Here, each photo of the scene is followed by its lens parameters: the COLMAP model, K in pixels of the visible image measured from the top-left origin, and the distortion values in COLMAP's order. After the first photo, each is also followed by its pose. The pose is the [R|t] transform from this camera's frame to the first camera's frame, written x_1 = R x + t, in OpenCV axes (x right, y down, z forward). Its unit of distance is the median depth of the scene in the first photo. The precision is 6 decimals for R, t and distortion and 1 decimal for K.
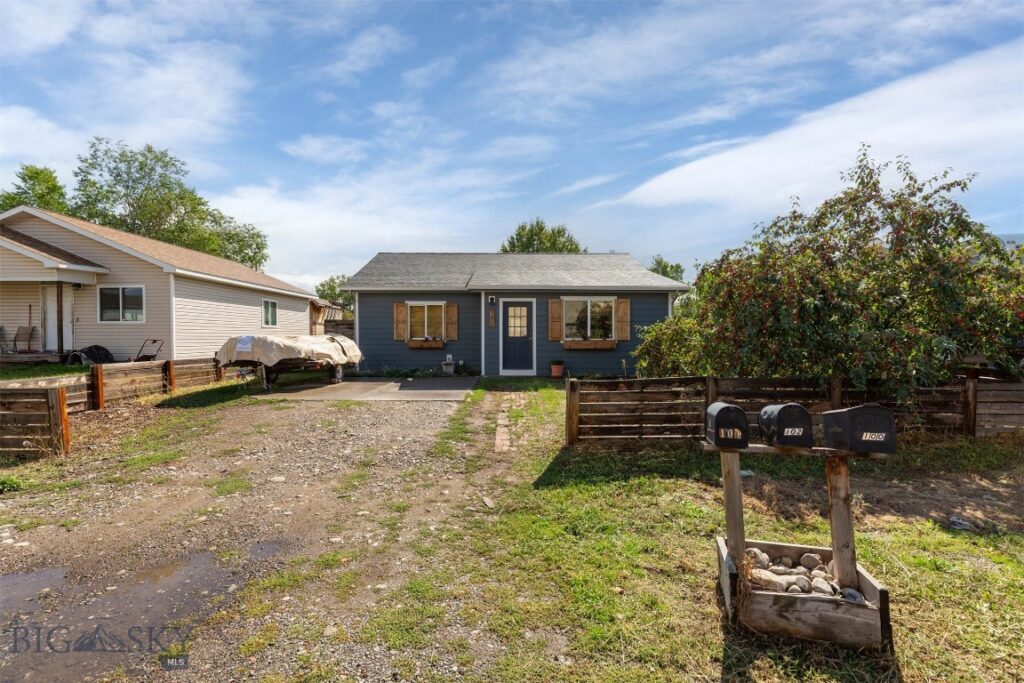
lens RADIAL K [[466.8, 0, 504.6], [0, 466.8, 339.8], [0, 0, 1]] dist [0.008020, -0.003833]
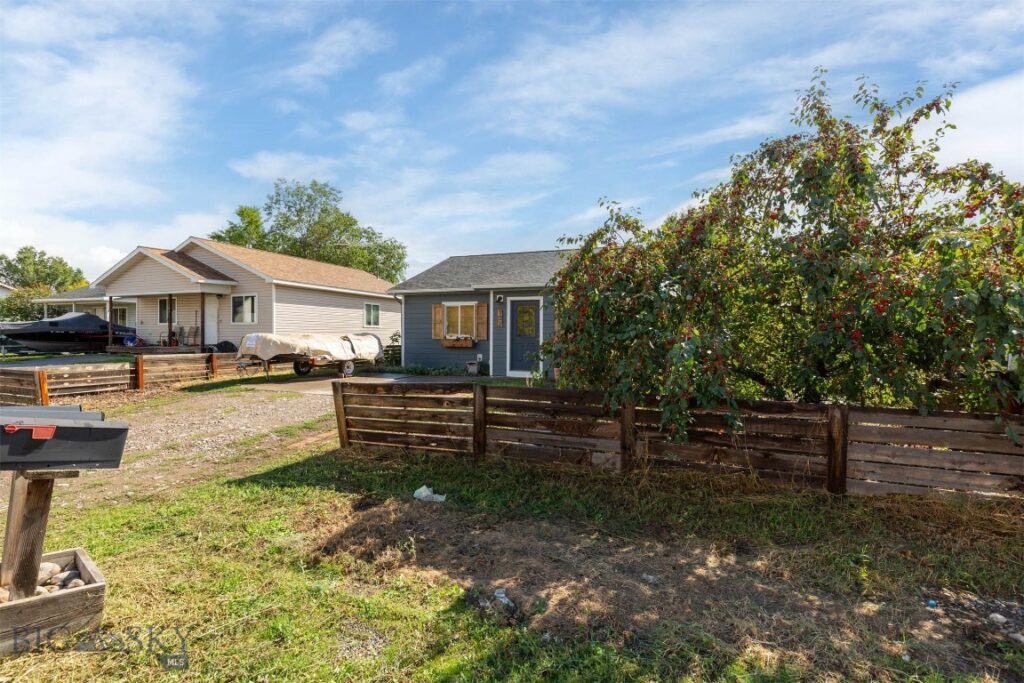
lens RADIAL K [[466.8, 0, 508.1], [0, 466.8, 338.2], [0, 0, 1]] dist [0.008020, -0.003833]
pose [[0.927936, 0.007856, -0.372656, 0.354441], [-0.009112, 0.999957, -0.001609, -0.001735], [0.372628, 0.004888, 0.927968, 0.097559]]
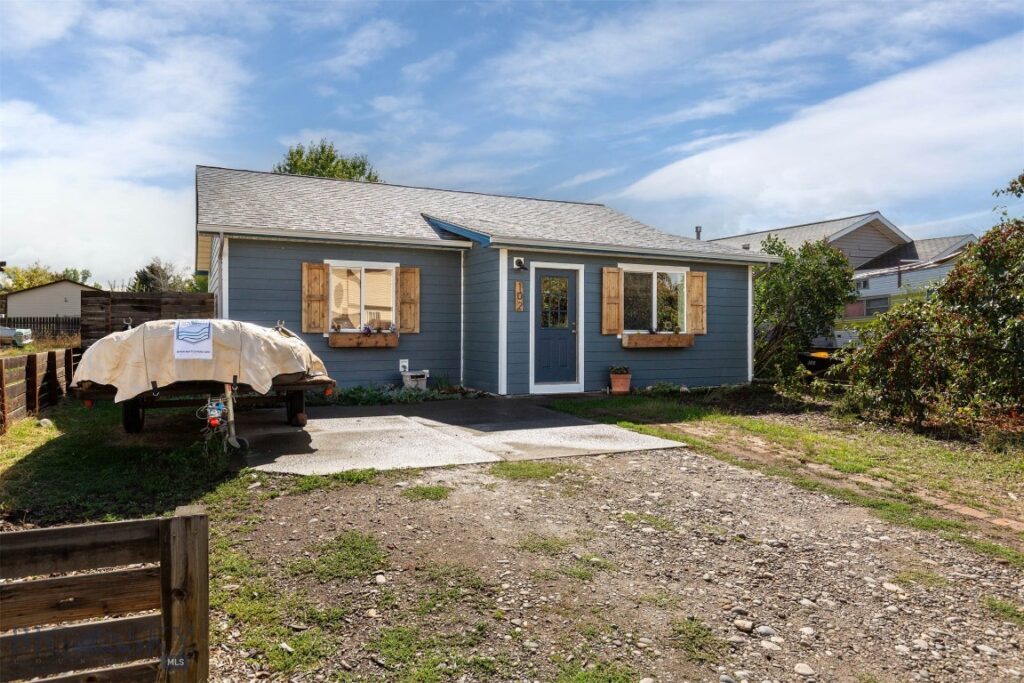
lens RADIAL K [[681.6, 0, 508.7], [0, 681.6, 338.1], [0, 0, 1]] dist [-0.006337, 0.000135]
pose [[0.903247, -0.000309, 0.429120, -0.401178], [-0.002971, 0.999971, 0.006975, 0.000704], [-0.429110, -0.007575, 0.903220, 0.242528]]
